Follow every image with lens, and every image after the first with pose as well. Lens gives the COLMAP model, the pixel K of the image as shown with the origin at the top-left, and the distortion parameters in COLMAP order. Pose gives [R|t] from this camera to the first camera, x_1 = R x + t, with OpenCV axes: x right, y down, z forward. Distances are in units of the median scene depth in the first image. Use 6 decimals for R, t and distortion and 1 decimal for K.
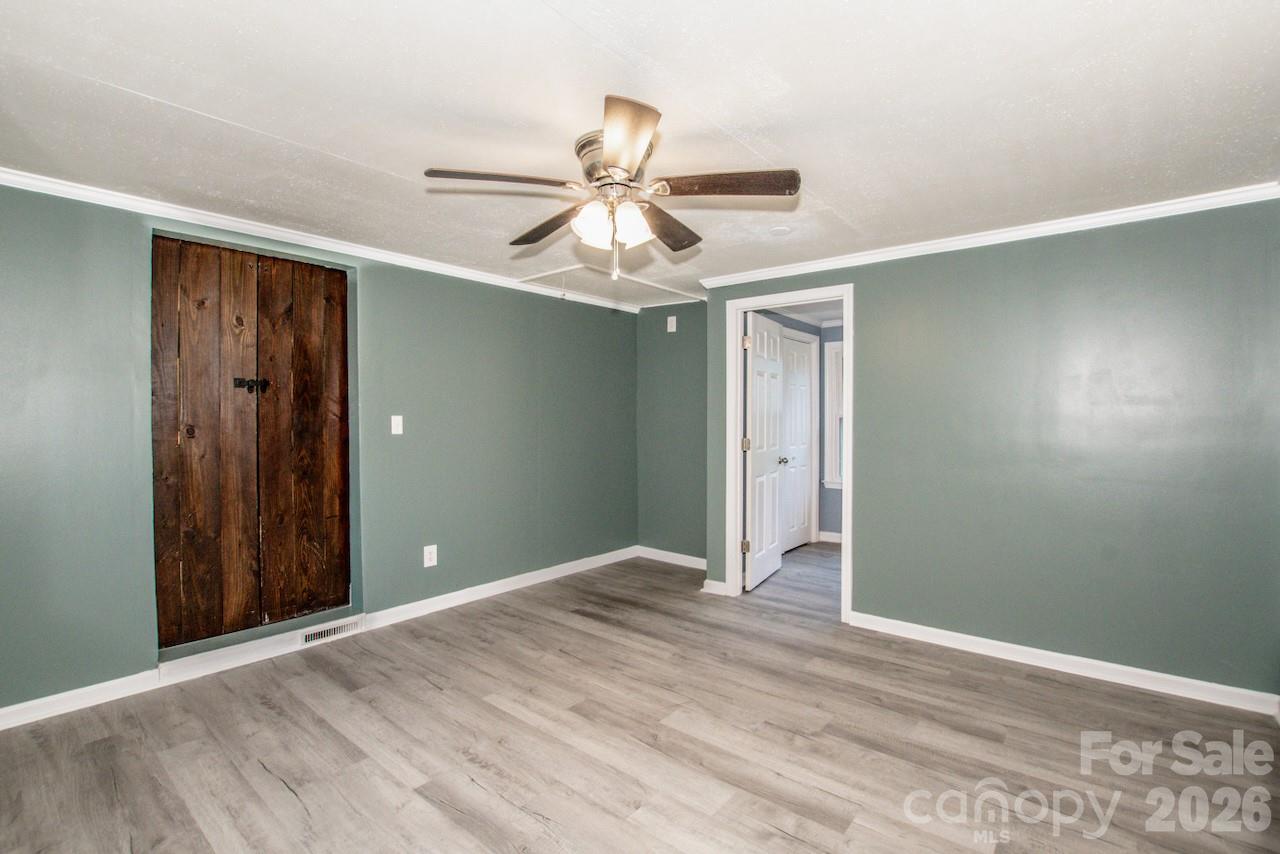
lens RADIAL K [[566.7, 0, 638.7], [0, 566.7, 437.2], [0, 0, 1]] dist [-0.020413, 0.000212]
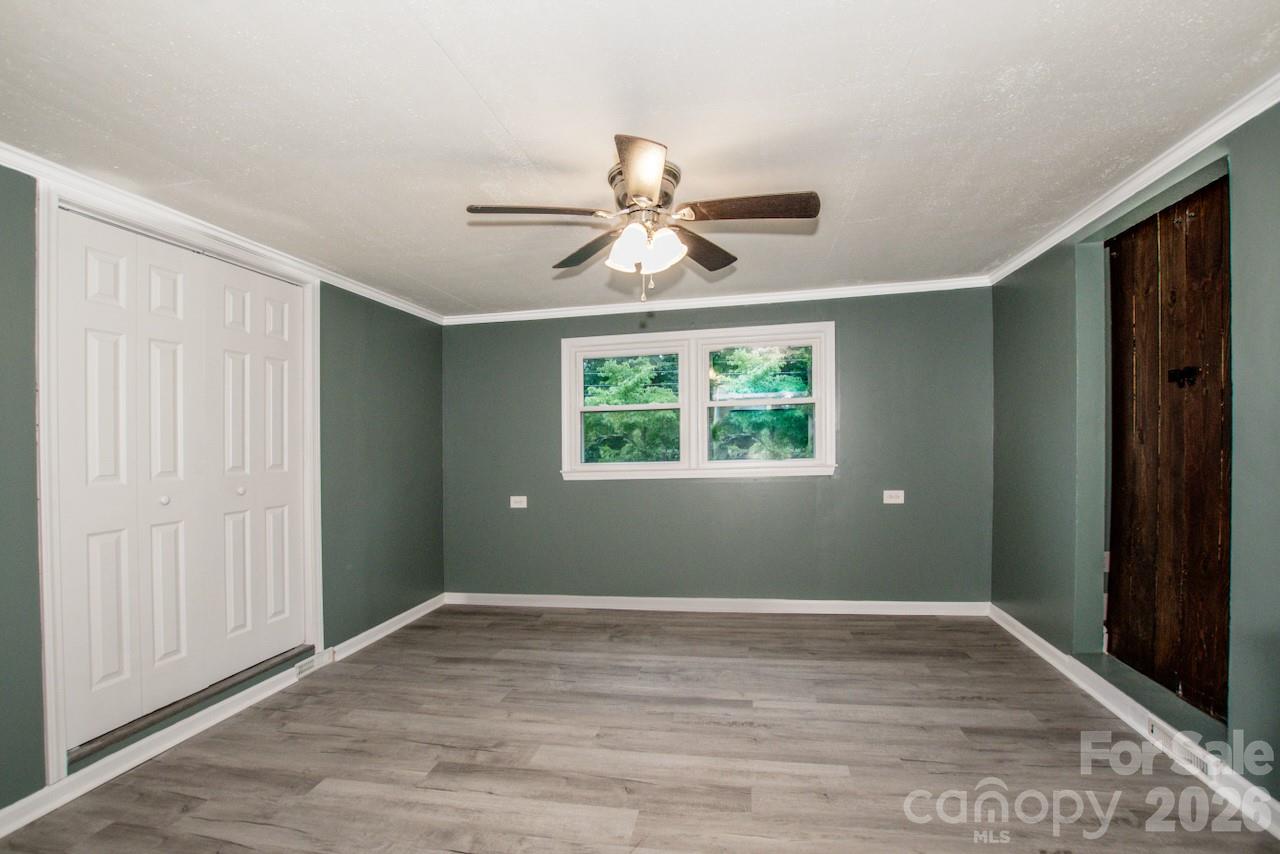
lens RADIAL K [[566.7, 0, 638.7], [0, 566.7, 437.2], [0, 0, 1]] dist [-0.020413, 0.000212]
pose [[-0.874116, 0.021782, -0.485228, 0.420787], [0.013001, 0.999685, 0.021455, -0.049444], [0.485543, 0.012445, -0.874124, 1.714594]]
